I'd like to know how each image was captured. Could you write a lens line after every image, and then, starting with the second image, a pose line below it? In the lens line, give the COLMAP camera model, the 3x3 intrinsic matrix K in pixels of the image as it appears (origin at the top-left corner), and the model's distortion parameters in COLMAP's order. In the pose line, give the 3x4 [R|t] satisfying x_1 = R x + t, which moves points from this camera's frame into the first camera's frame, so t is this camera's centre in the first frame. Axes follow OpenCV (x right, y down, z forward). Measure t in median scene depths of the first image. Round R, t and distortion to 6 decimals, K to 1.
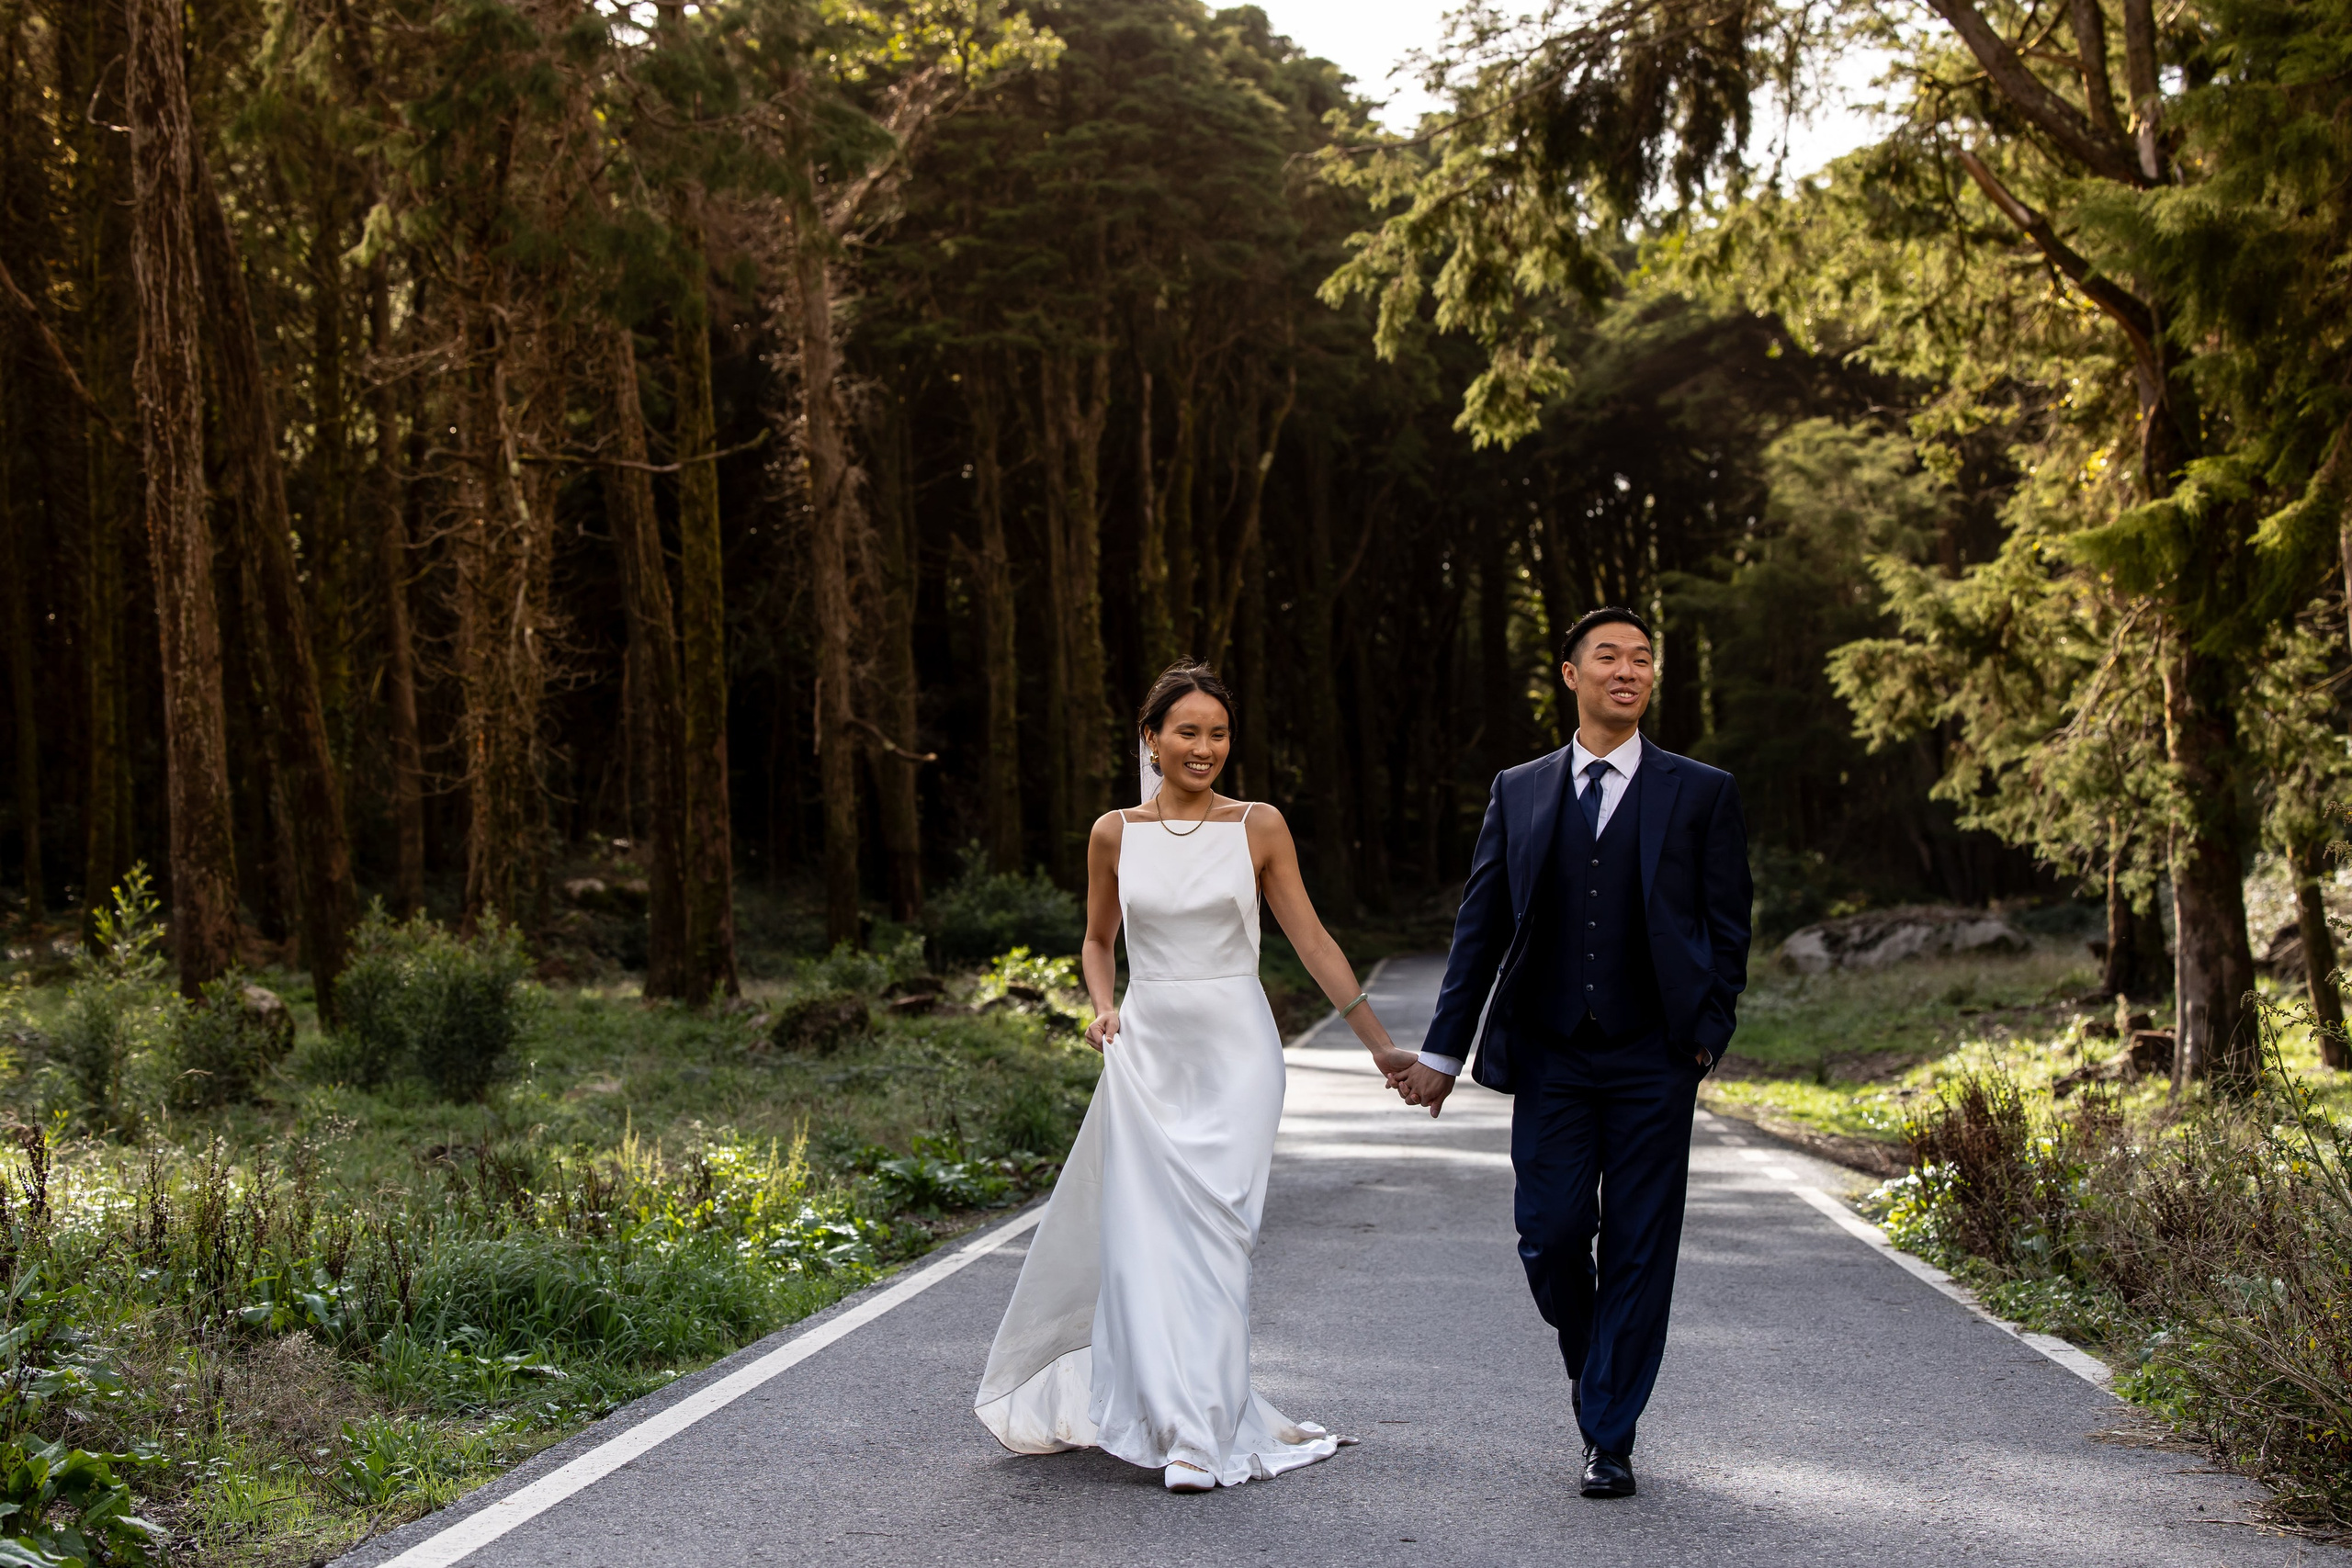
lens RADIAL K [[4835.2, 0, 1188.1], [0, 4835.2, 778.6], [0, 0, 1]] dist [-0.120823, 0.000000]
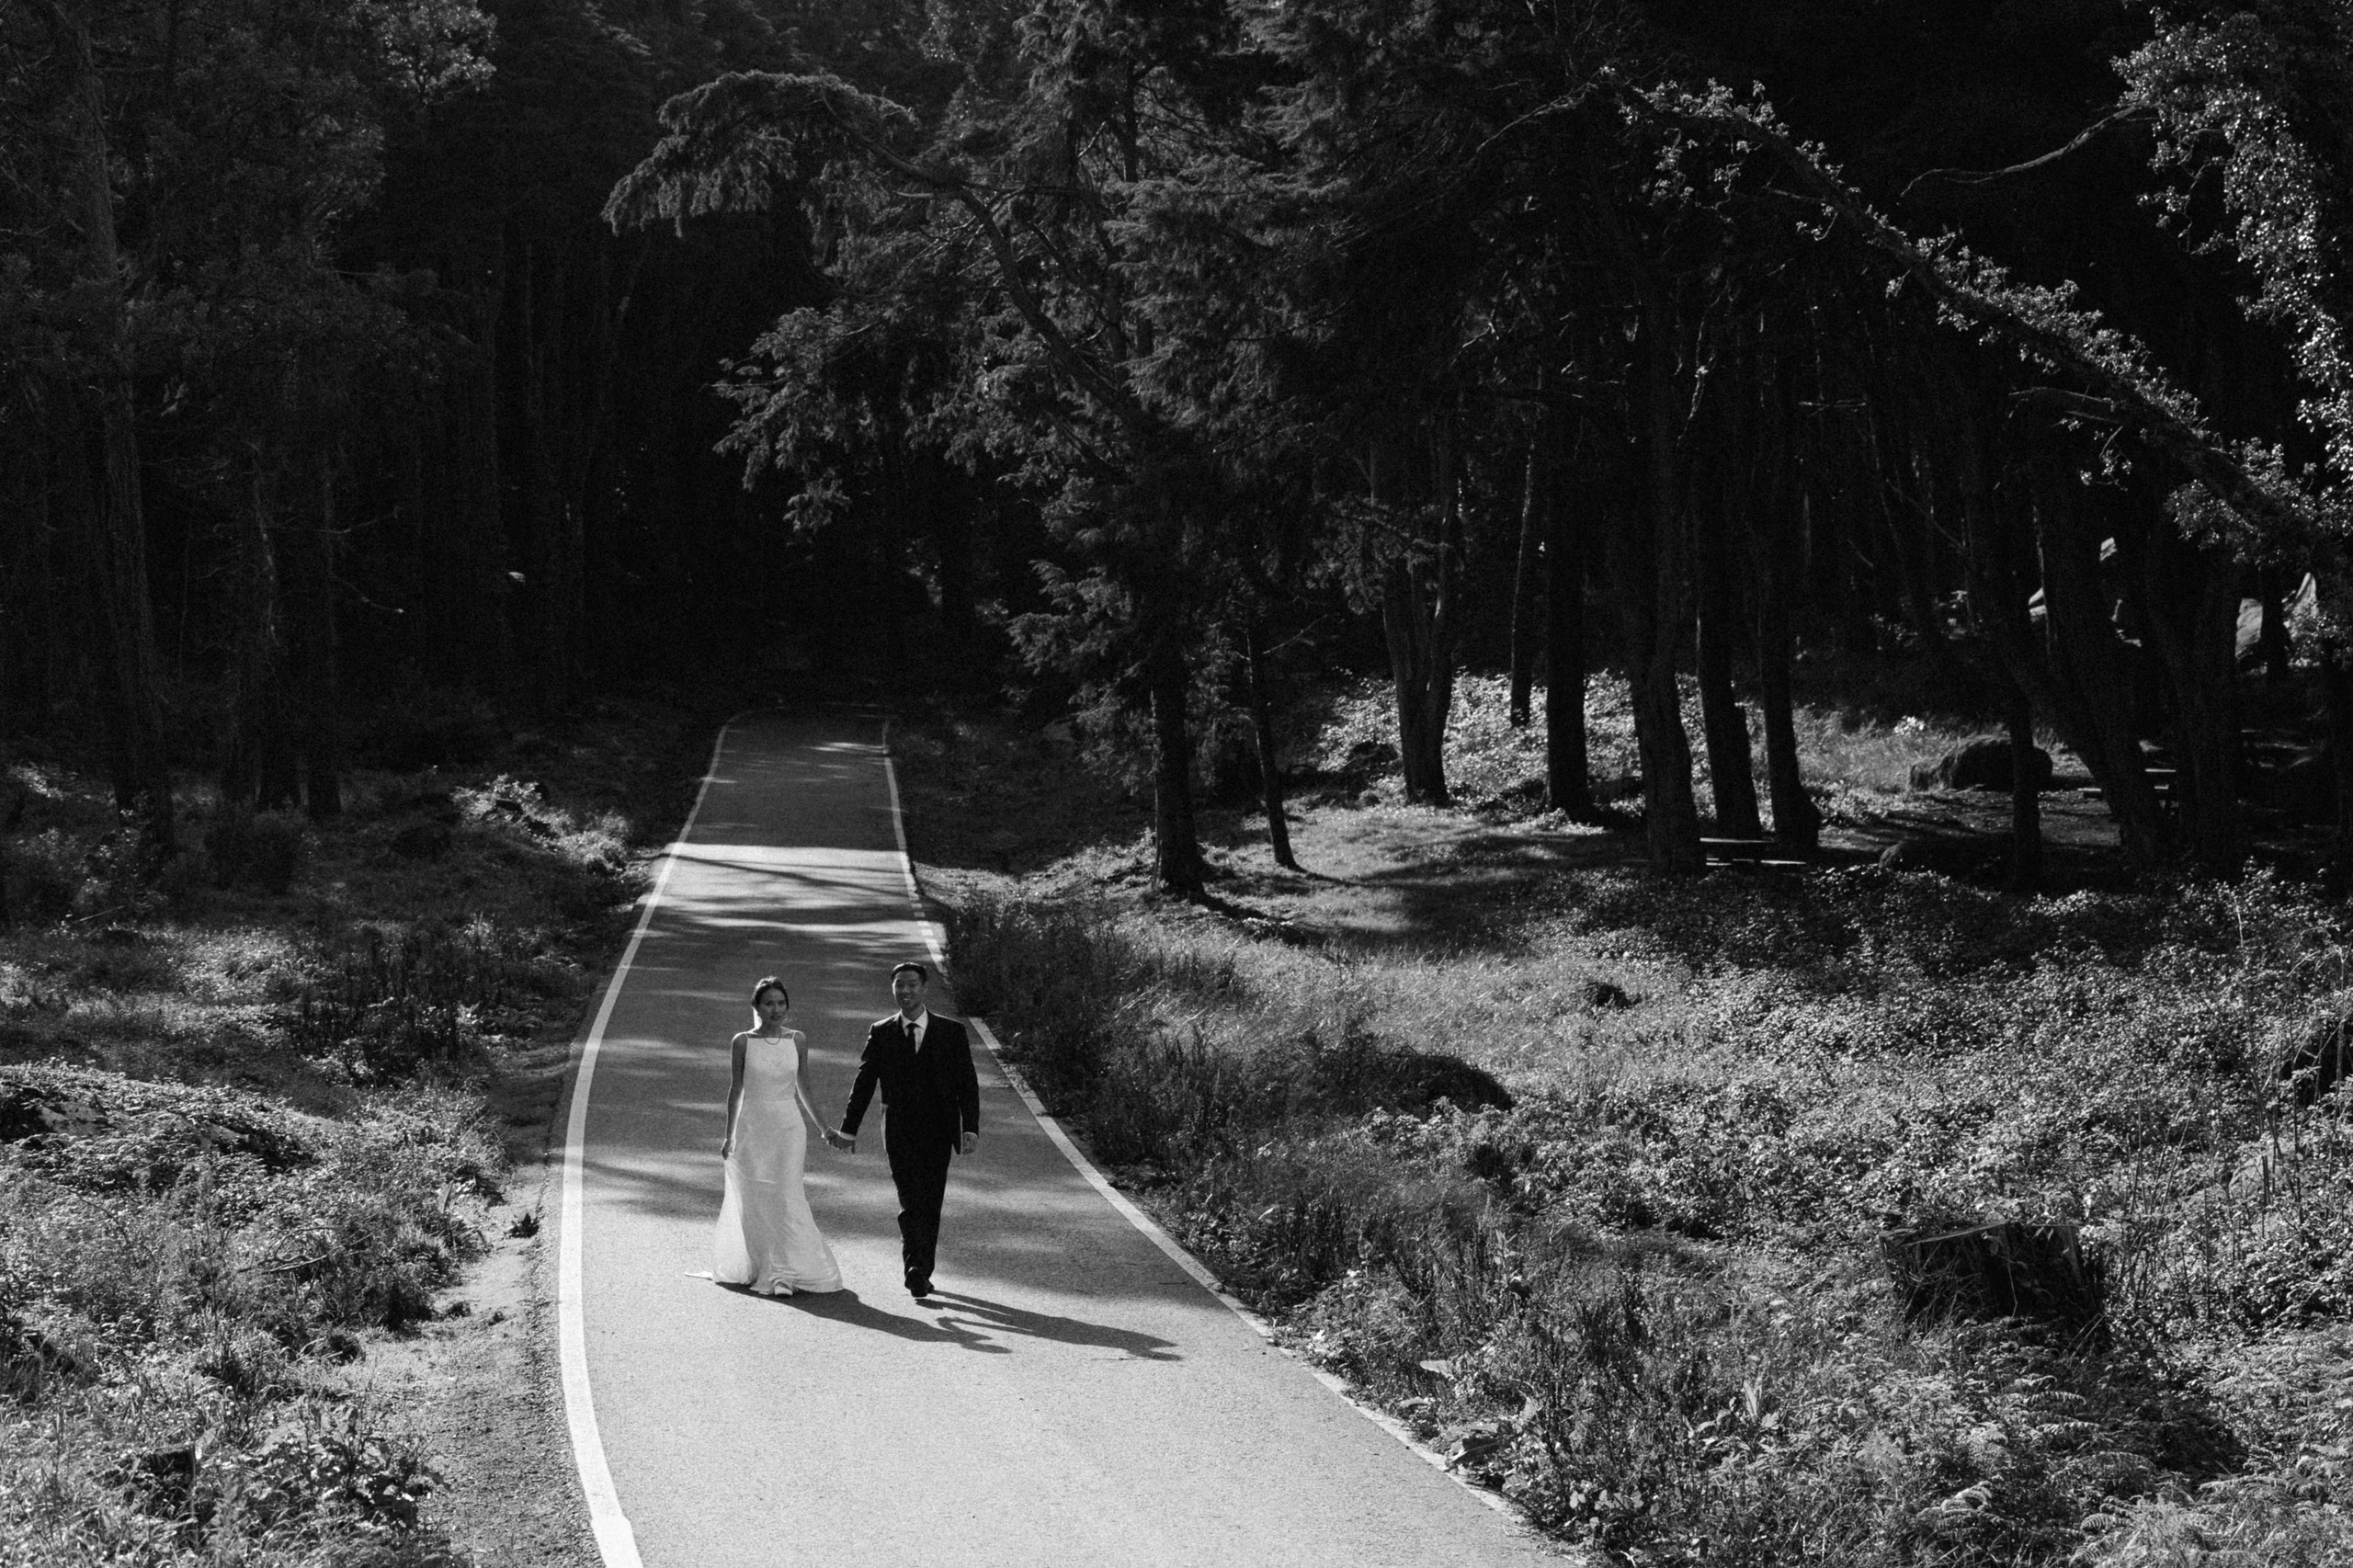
lens RADIAL K [[4837.6, 0, 1178.1], [0, 4837.6, 793.4], [0, 0, 1]] dist [-0.120823, 0.000000]
pose [[0.990822, -0.002850, 0.135141, -0.040324], [-0.005071, 0.998290, 0.058235, -0.066877], [-0.135075, -0.058385, 0.989114, -0.731929]]
